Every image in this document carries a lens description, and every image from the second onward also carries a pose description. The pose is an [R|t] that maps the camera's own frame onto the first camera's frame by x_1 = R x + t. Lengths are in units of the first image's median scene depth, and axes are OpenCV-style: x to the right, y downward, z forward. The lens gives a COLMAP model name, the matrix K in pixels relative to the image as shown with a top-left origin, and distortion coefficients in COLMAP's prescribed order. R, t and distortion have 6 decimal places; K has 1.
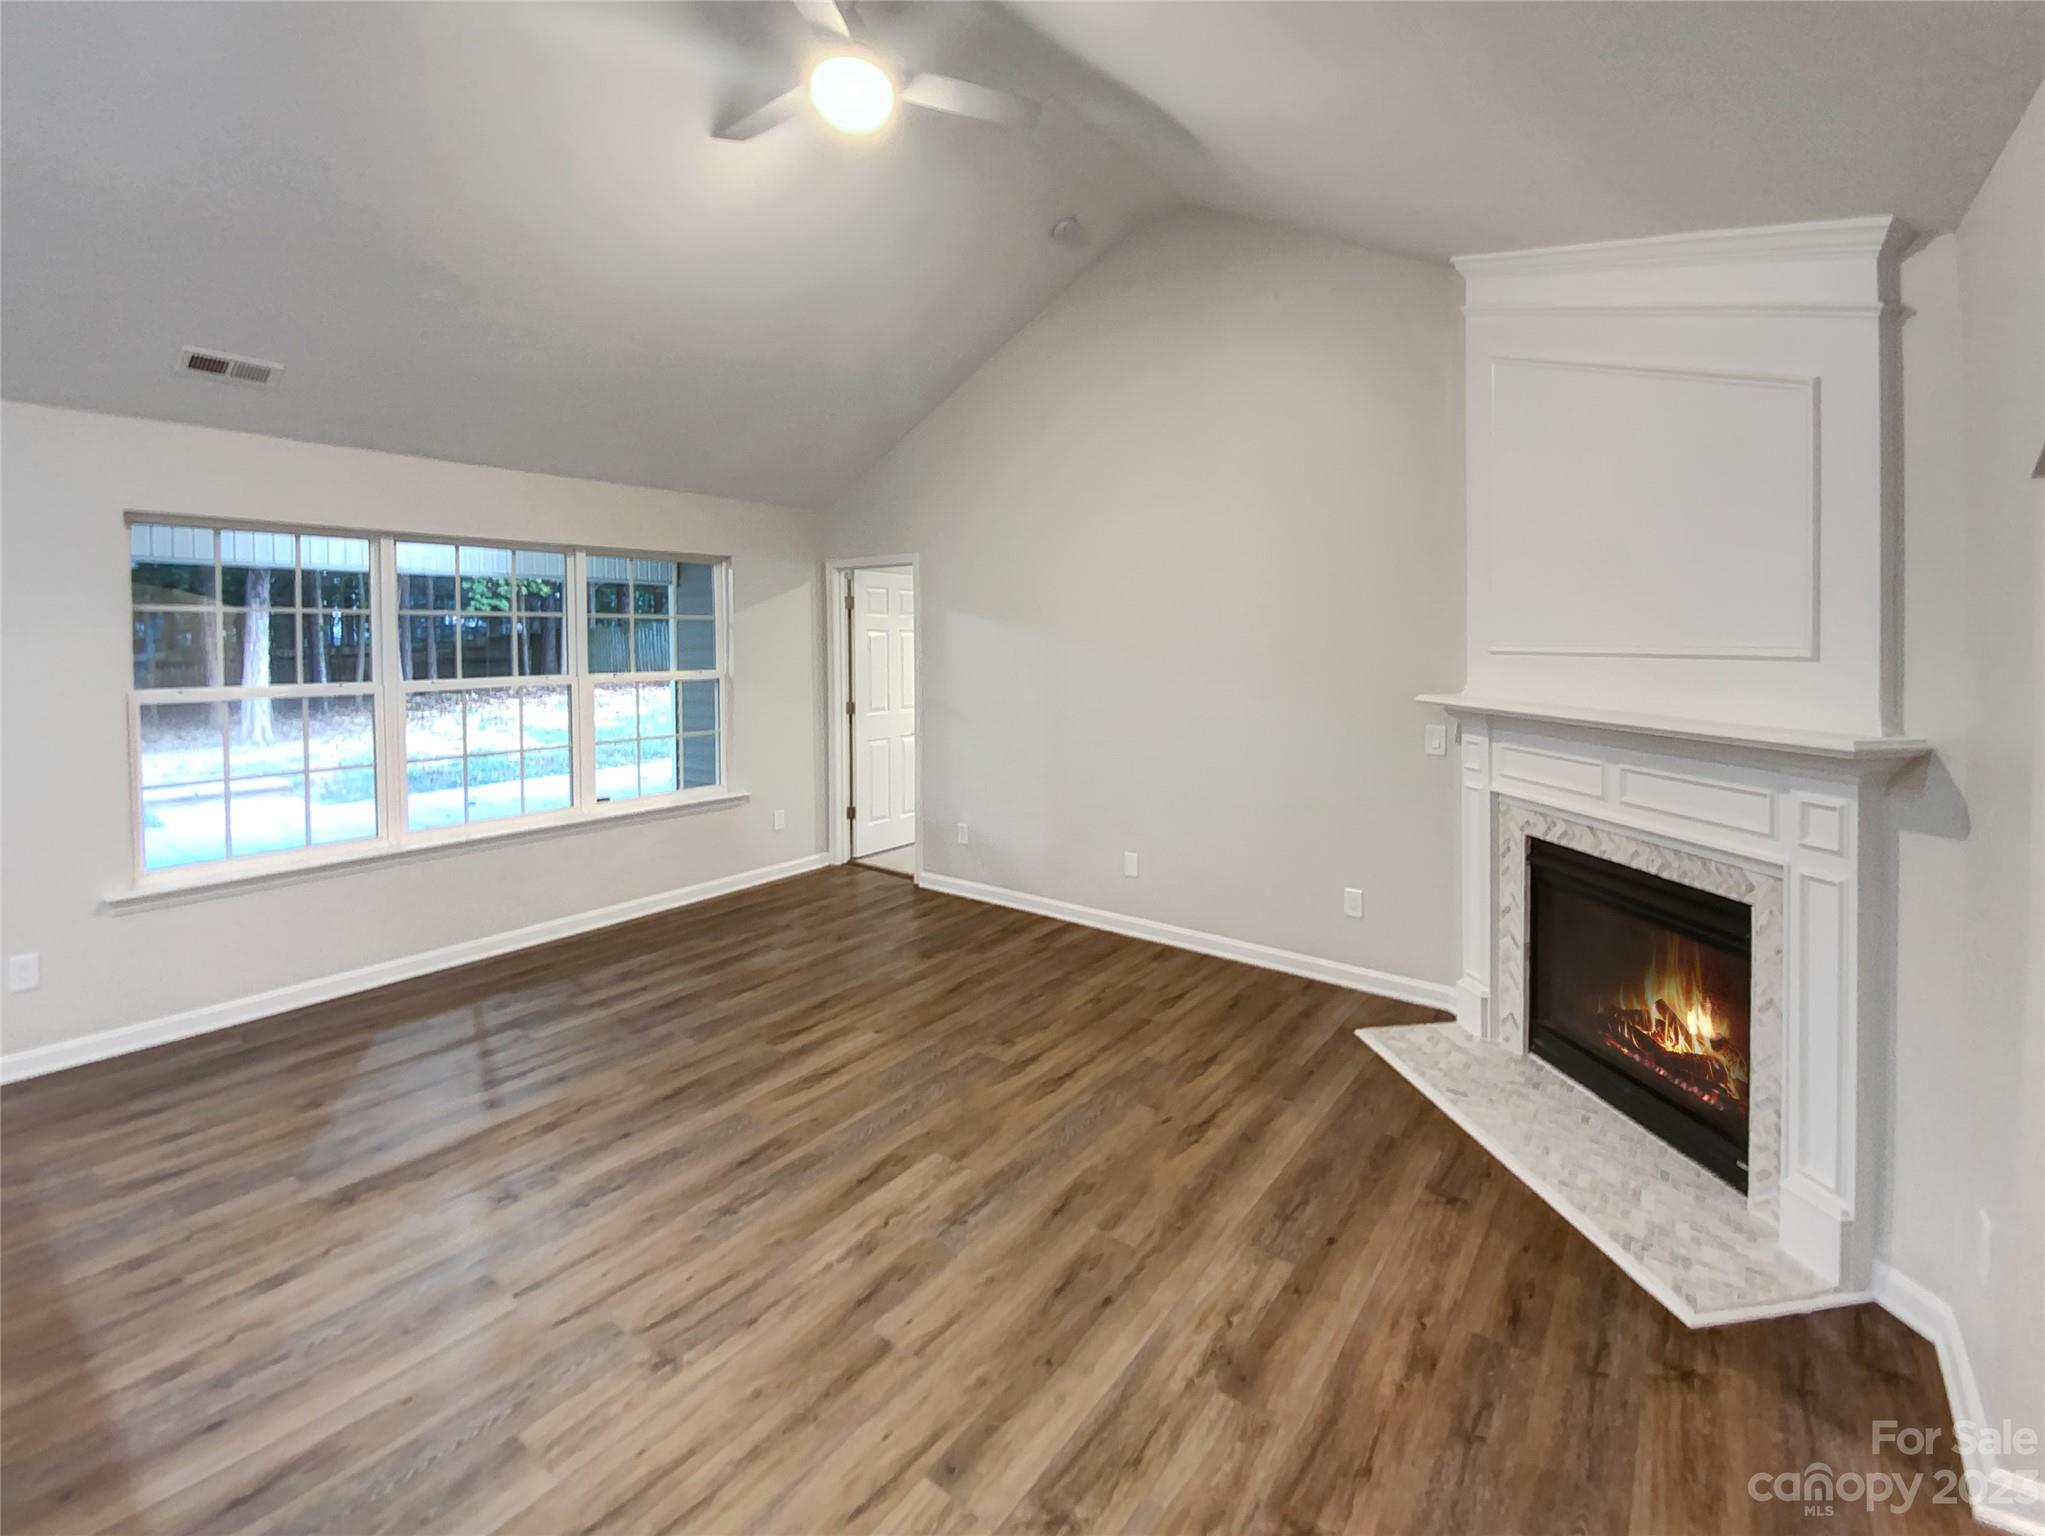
lens RADIAL K [[873.6, 0, 1023.8], [0, 873.6, 767.4], [0, 0, 1]] dist [0.001813, 0.000259]
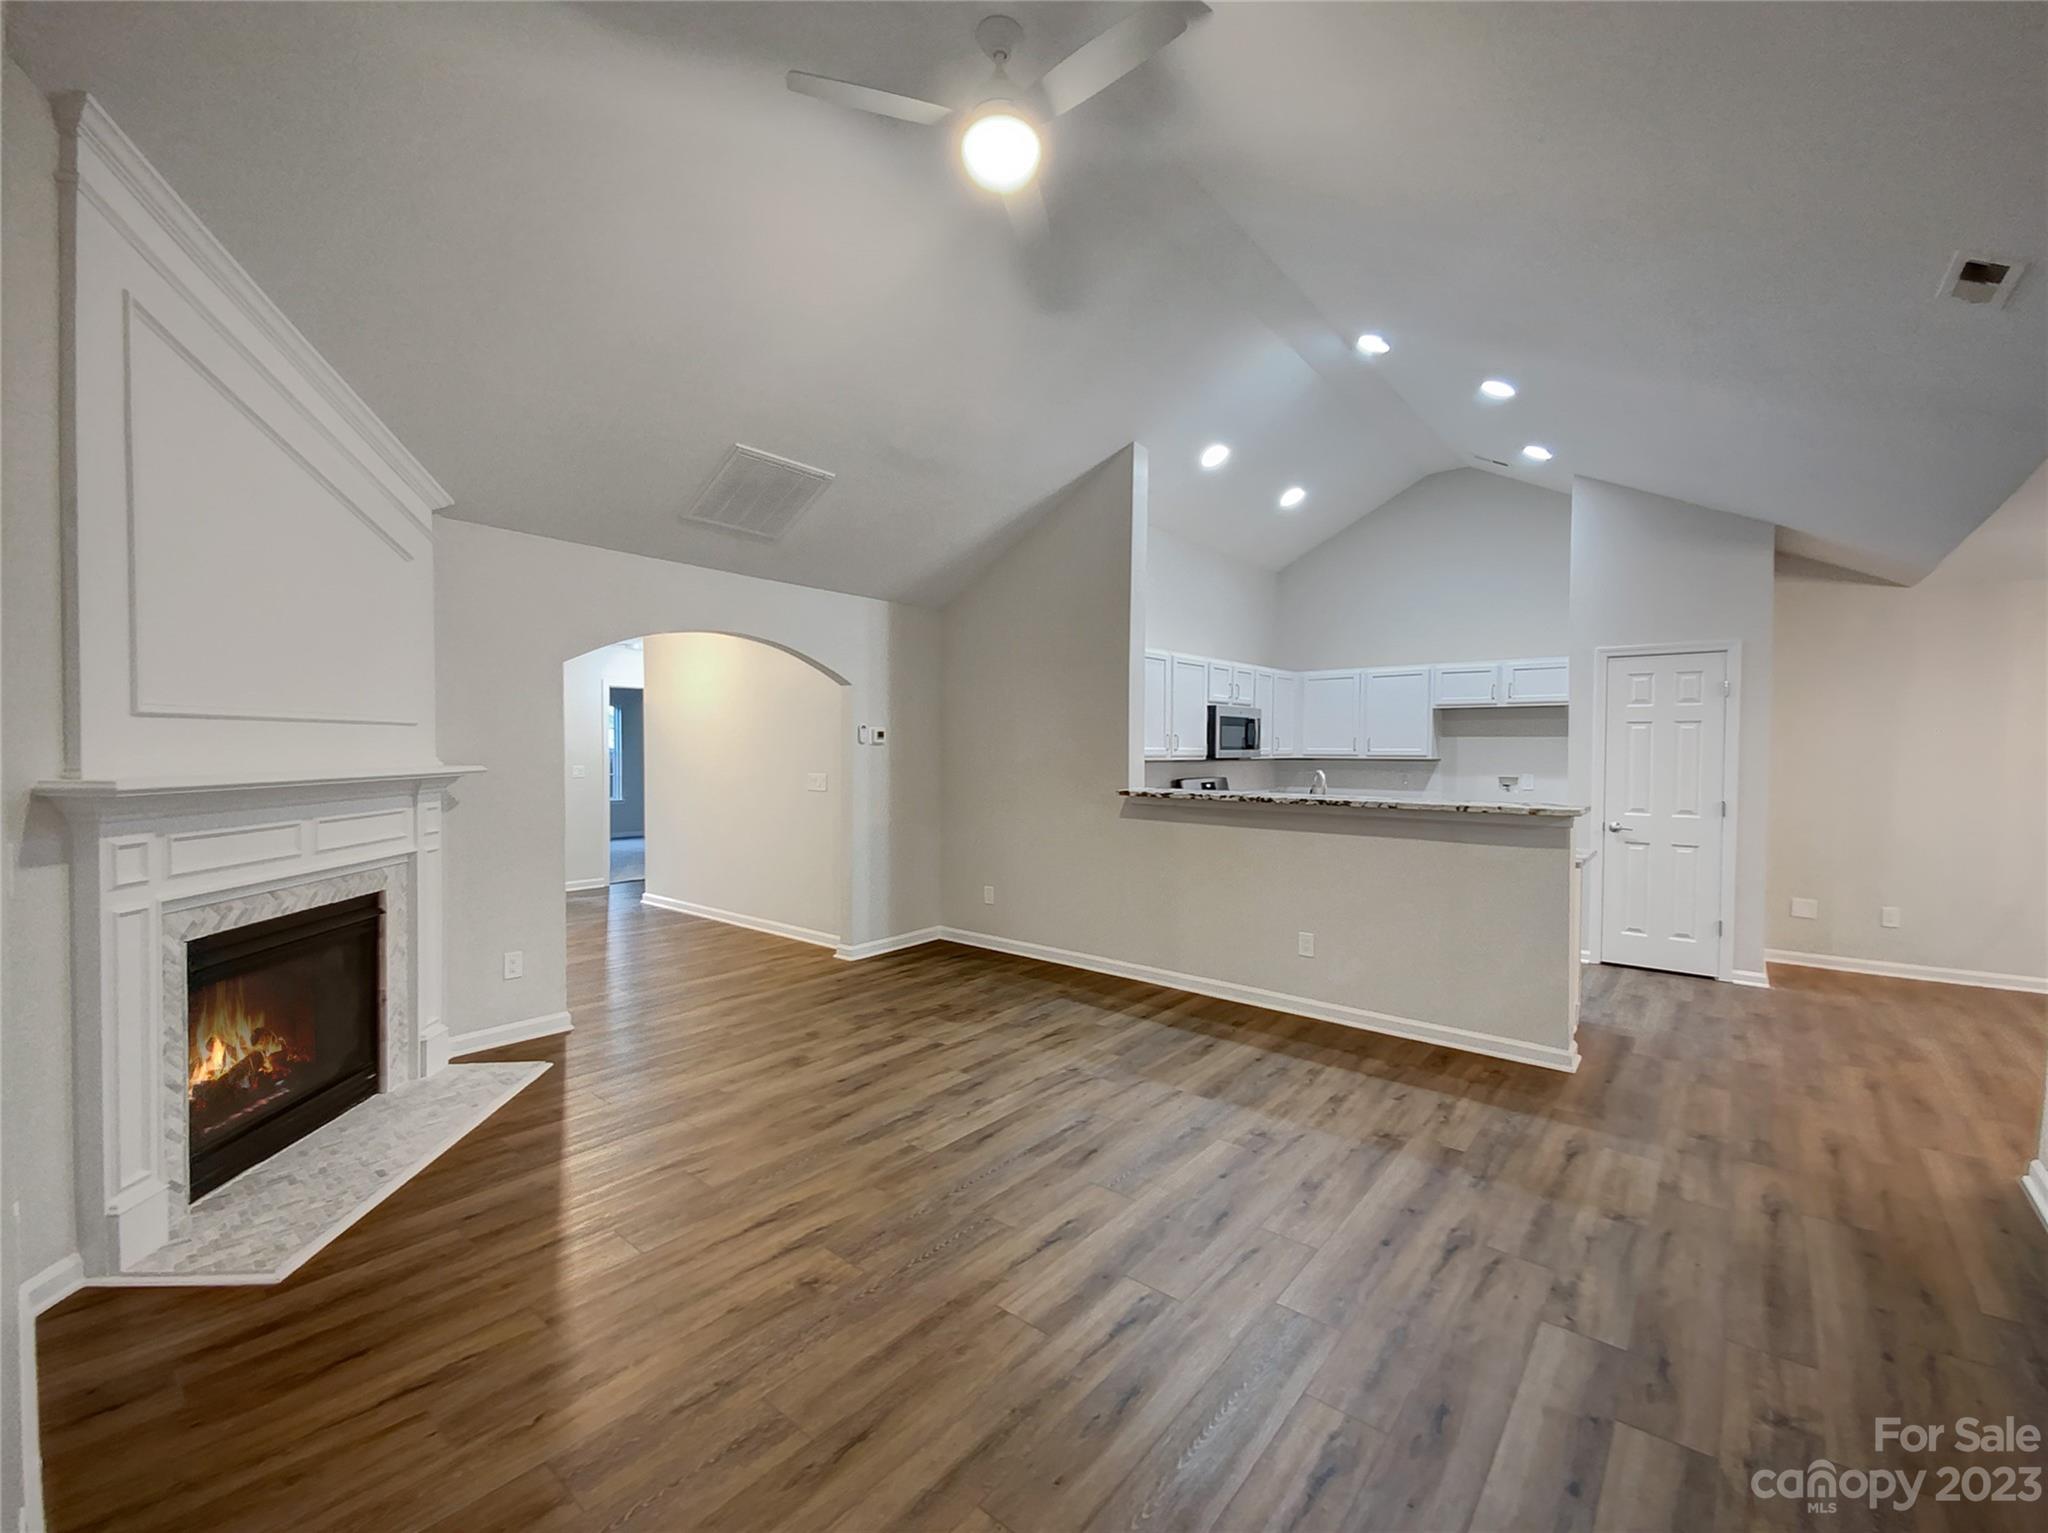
lens RADIAL K [[889.4, 0, 1010.5], [0, 889.4, 763.6], [0, 0, 1]] dist [-0.016649, -0.000971]
pose [[-0.997524, 0.002021, 0.070299, -0.313319], [0.013610, 0.986238, 0.164769, -0.268692], [-0.068999, 0.165318, -0.983824, 2.209741]]
